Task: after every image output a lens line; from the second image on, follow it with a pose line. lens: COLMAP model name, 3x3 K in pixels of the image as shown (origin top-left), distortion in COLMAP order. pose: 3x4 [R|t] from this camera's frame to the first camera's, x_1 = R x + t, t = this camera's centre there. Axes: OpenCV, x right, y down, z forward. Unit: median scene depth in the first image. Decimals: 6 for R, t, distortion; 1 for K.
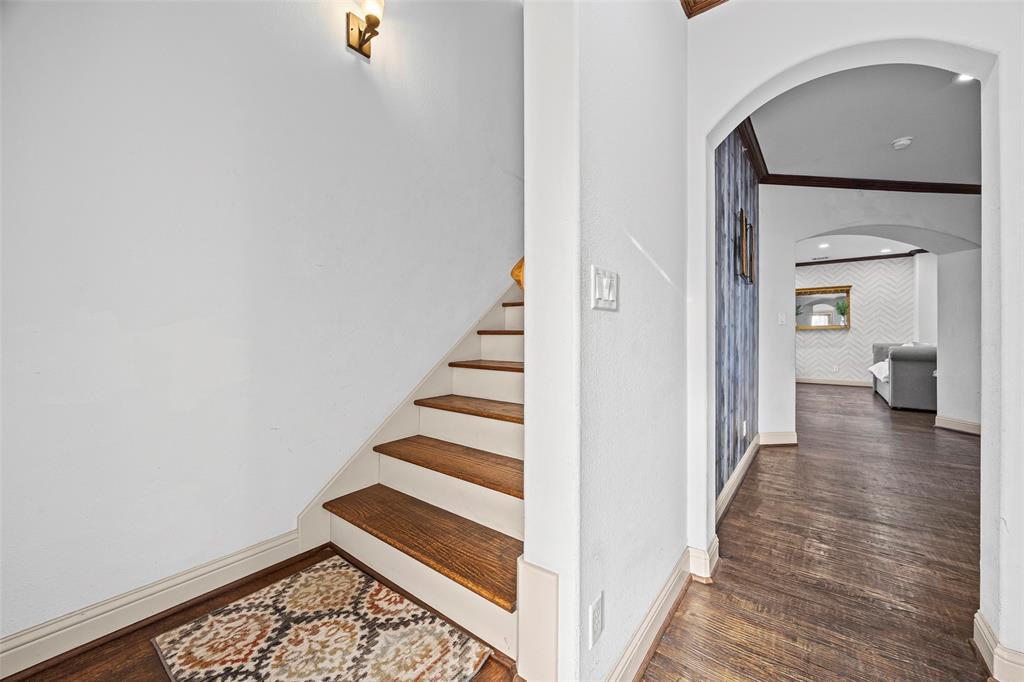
lens RADIAL K [[395.1, 0, 511.0], [0, 395.1, 330.7], [0, 0, 1]] dist [-0.002551, -0.000108]
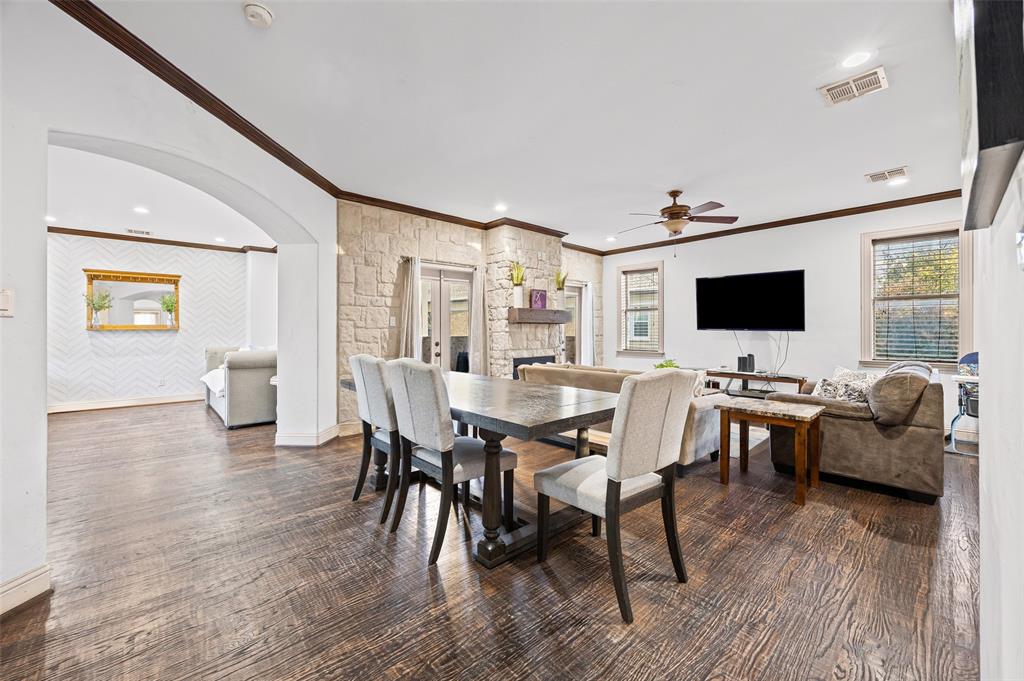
lens RADIAL K [[395.1, 0, 511.0], [0, 395.1, 330.2], [0, 0, 1]] dist [-0.002551, -0.000108]
pose [[0.165125, 0.004556, 0.986262, 0.193925], [-0.000818, 0.999990, -0.004482, -0.001044], [-0.986272, -0.000067, 0.165127, 0.216767]]
